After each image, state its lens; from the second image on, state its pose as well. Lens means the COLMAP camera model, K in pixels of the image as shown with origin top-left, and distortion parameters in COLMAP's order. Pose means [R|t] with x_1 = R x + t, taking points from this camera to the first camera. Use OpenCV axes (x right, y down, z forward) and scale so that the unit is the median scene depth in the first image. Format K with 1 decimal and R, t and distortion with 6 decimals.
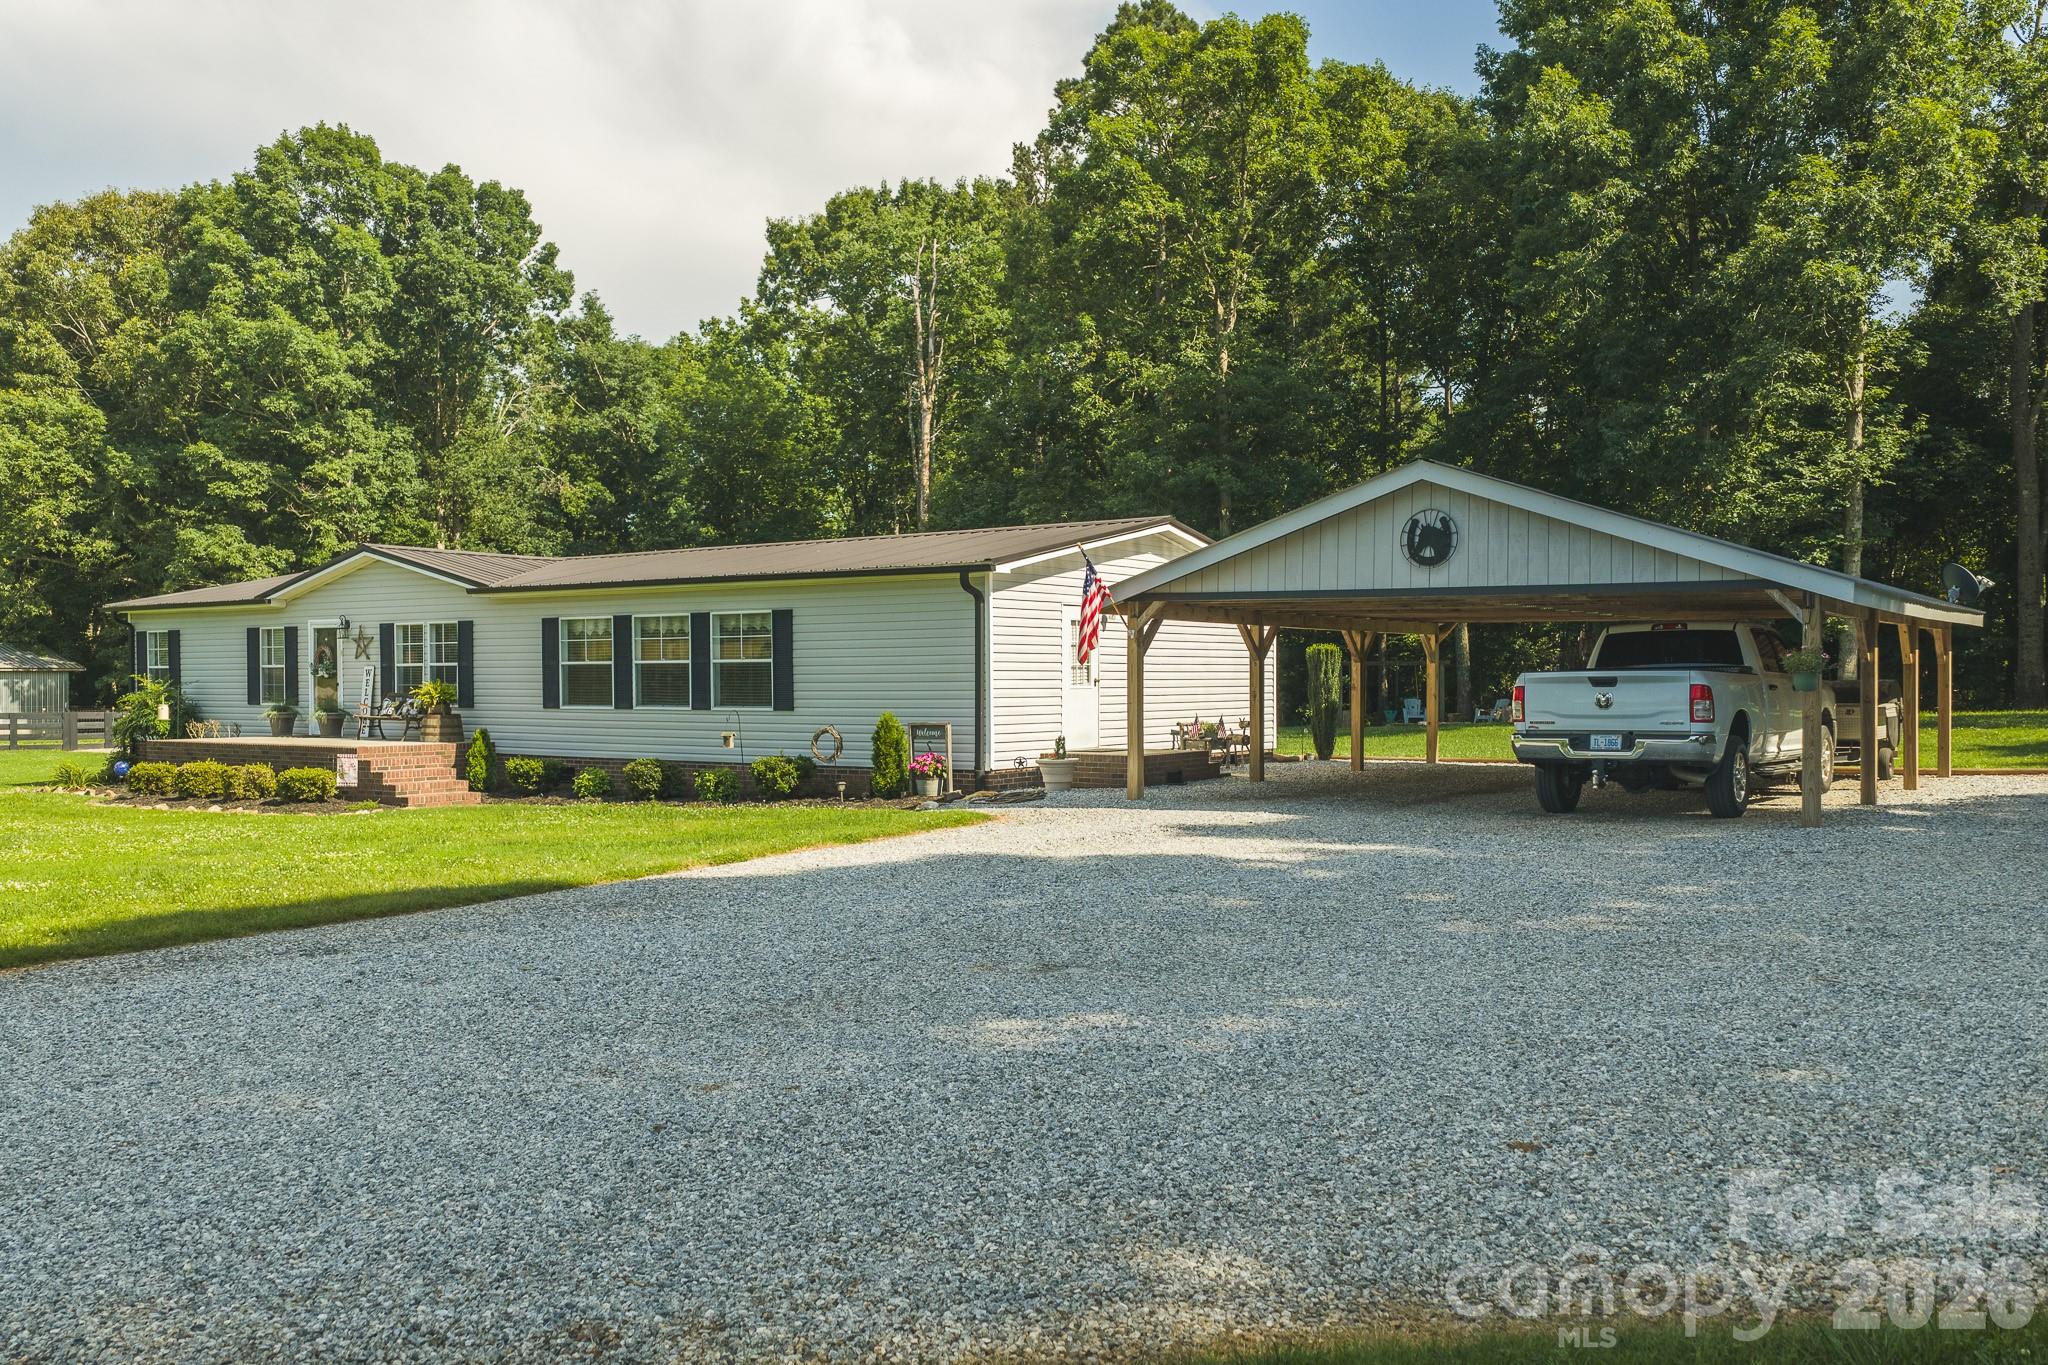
lens RADIAL K [[1750.1, 0, 1033.6], [0, 1750.1, 679.2], [0, 0, 1]] dist [-0.002187, 0.003215]
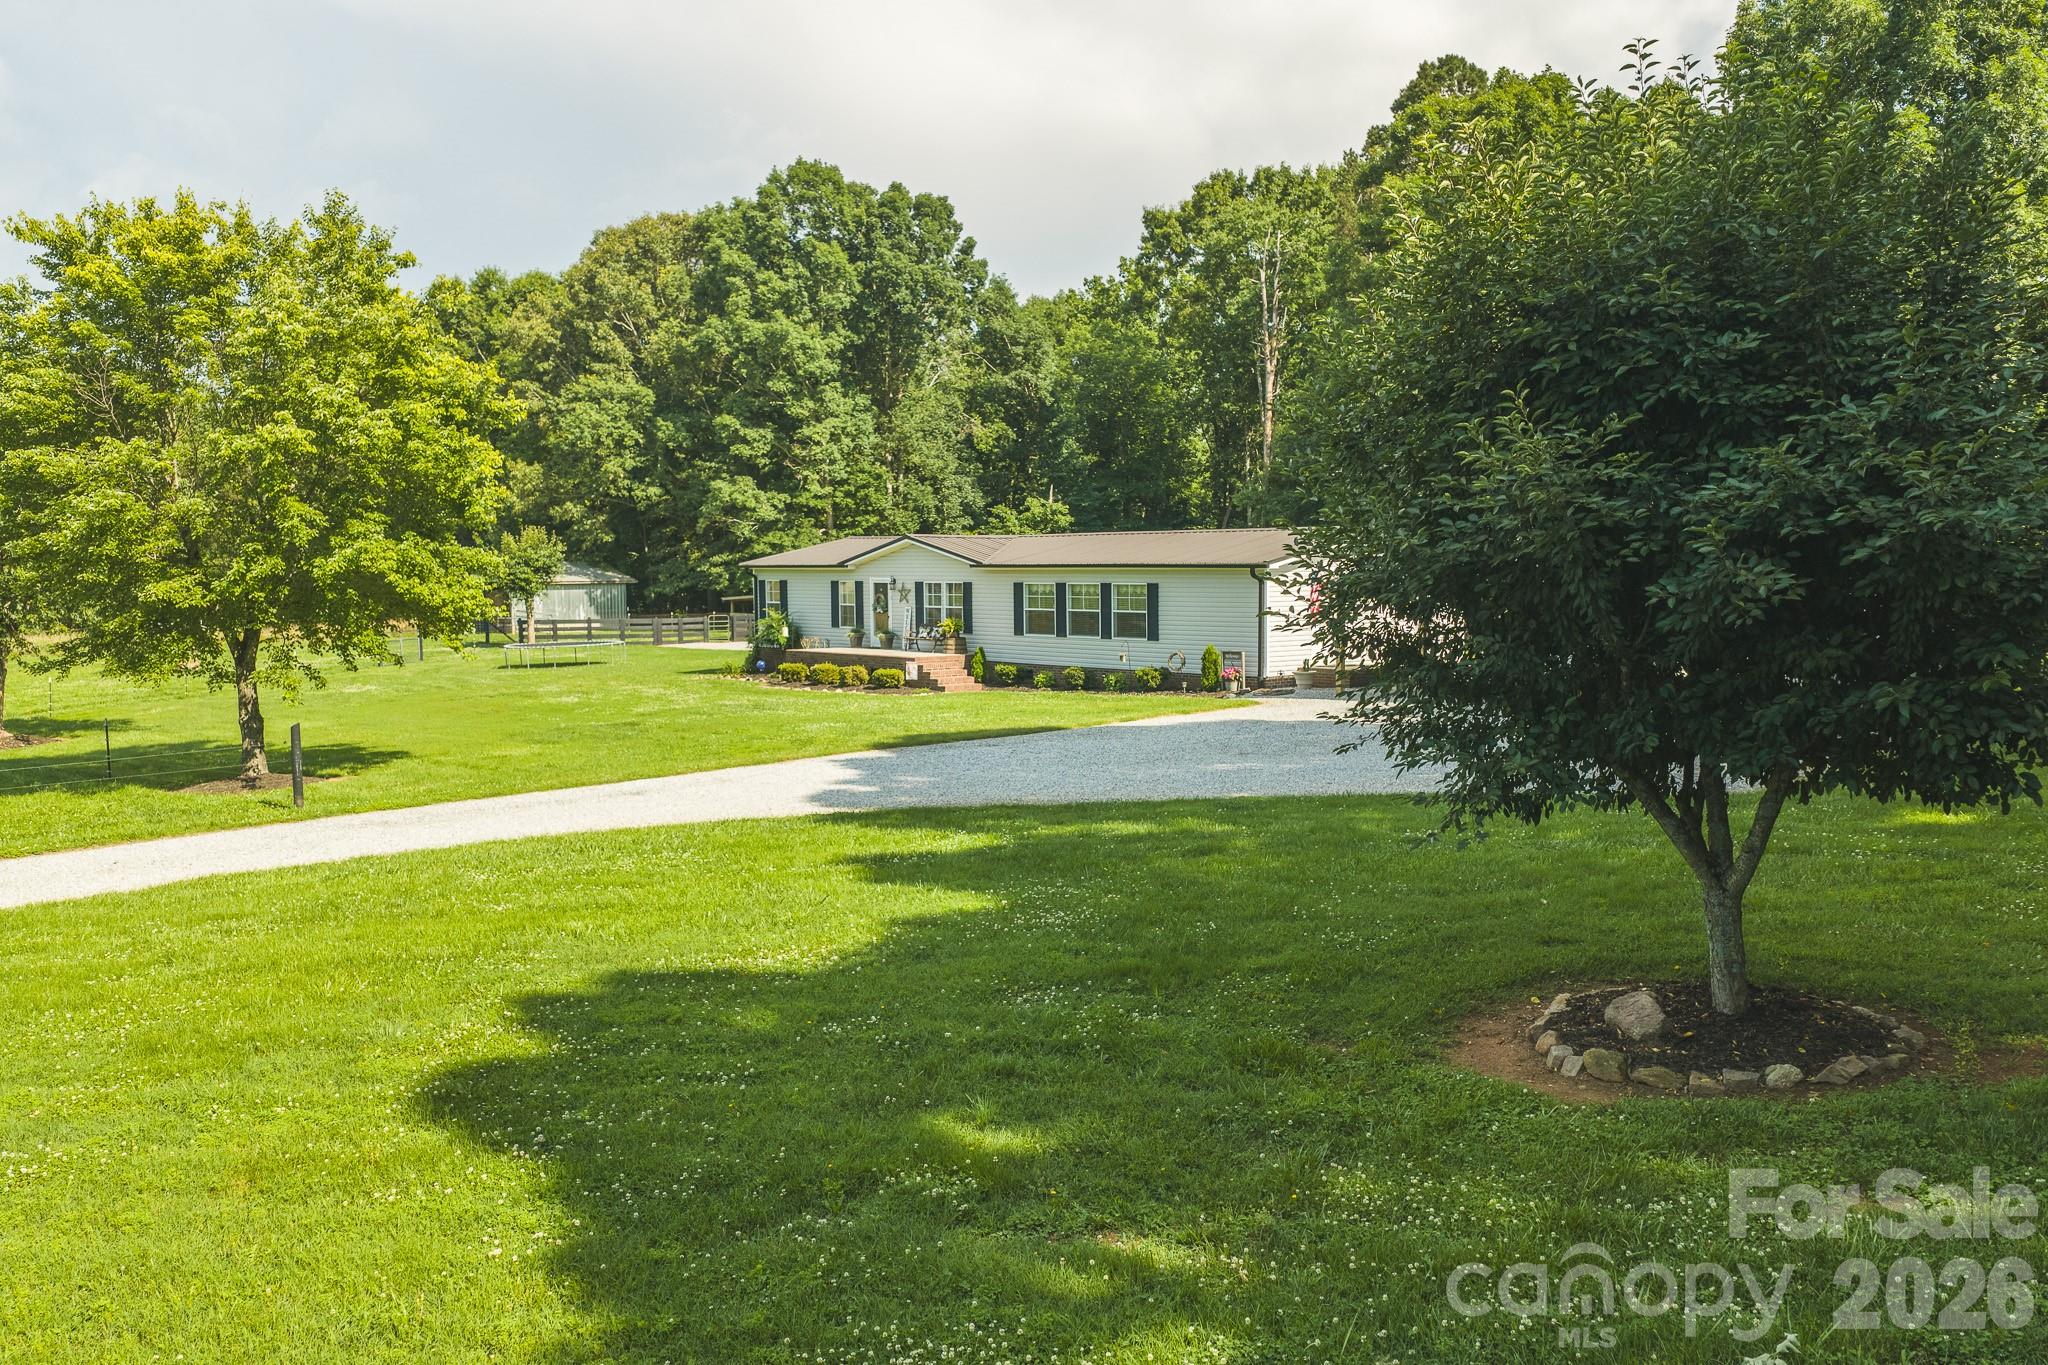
lens RADIAL K [[1750.1, 0, 1033.6], [0, 1750.1, 679.2], [0, 0, 1]] dist [-0.002187, 0.003215]
pose [[0.977994, 0.014819, -0.208106, 0.038373], [-0.000997, 0.997795, 0.066366, -0.021624], [0.208630, -0.064698, 0.975852, -0.268663]]
